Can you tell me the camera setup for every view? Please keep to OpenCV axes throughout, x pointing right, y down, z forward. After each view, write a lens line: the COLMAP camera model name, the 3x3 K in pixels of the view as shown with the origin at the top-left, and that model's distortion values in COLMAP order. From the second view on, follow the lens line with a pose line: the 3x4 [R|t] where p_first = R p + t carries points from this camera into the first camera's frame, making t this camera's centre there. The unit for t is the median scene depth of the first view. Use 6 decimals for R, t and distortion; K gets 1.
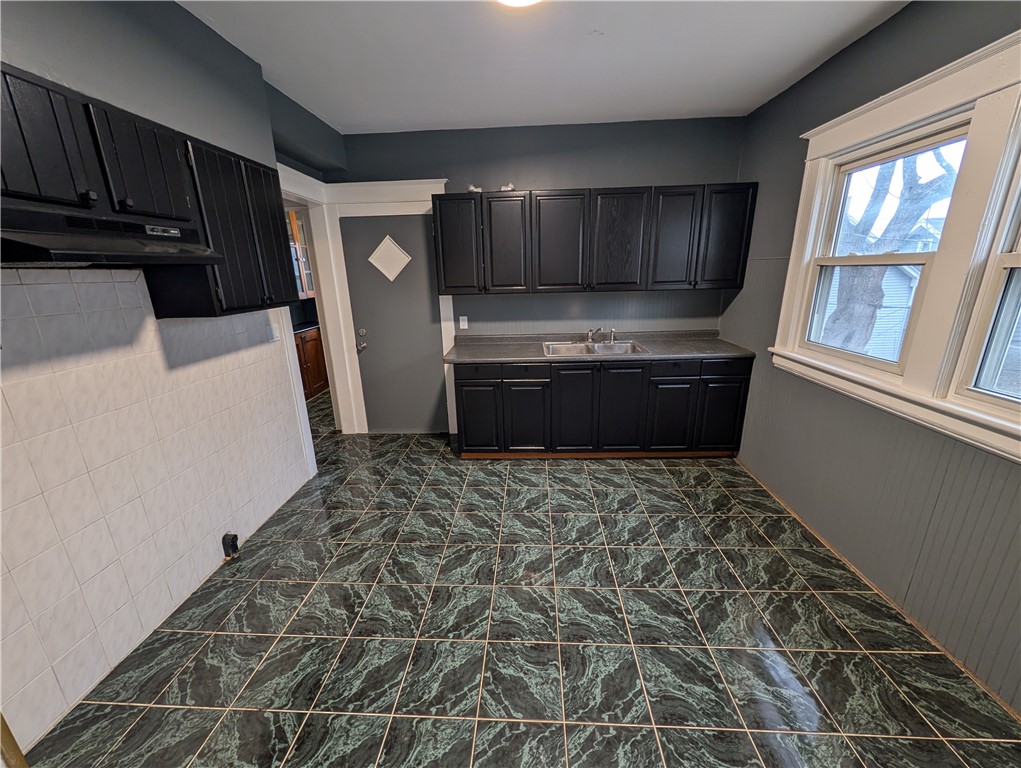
lens RADIAL K [[392.8, 0, 509.1], [0, 392.8, 383.4], [0, 0, 1]] dist [0.001036, -0.000054]
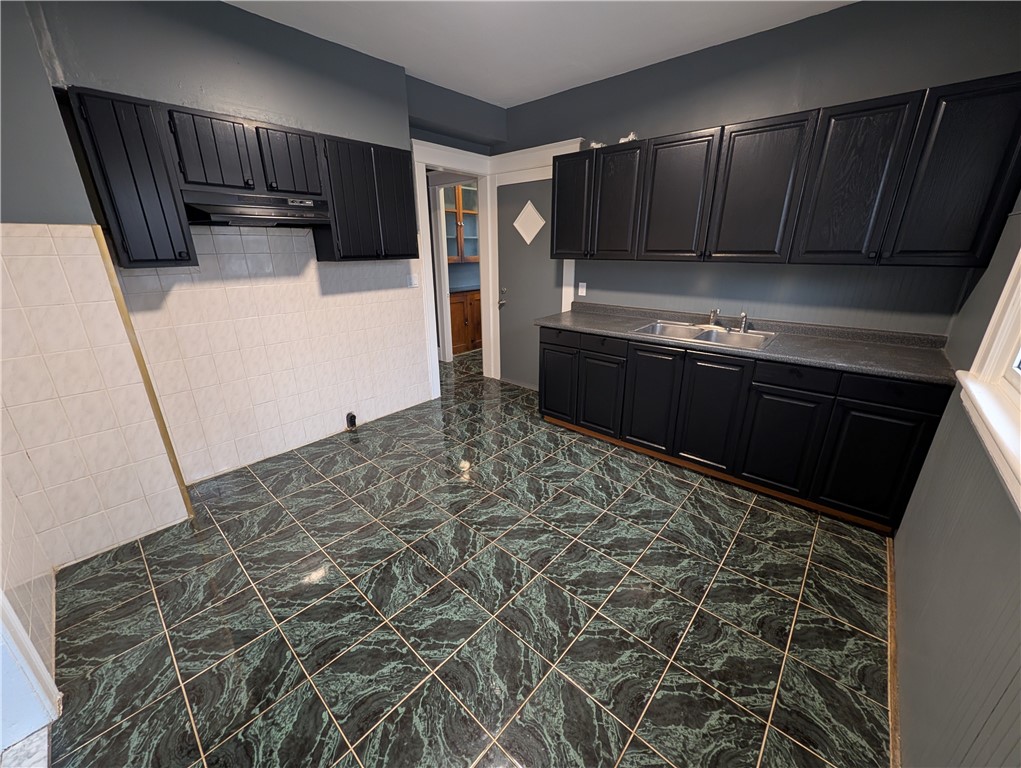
lens RADIAL K [[392.8, 0, 509.1], [0, 392.8, 383.4], [0, 0, 1]] dist [0.001036, -0.000054]
pose [[0.778067, 0.227347, -0.585598, 0.456290], [-0.187258, 0.973771, 0.129243, -0.022376], [0.599621, 0.009098, 0.800232, 0.132382]]
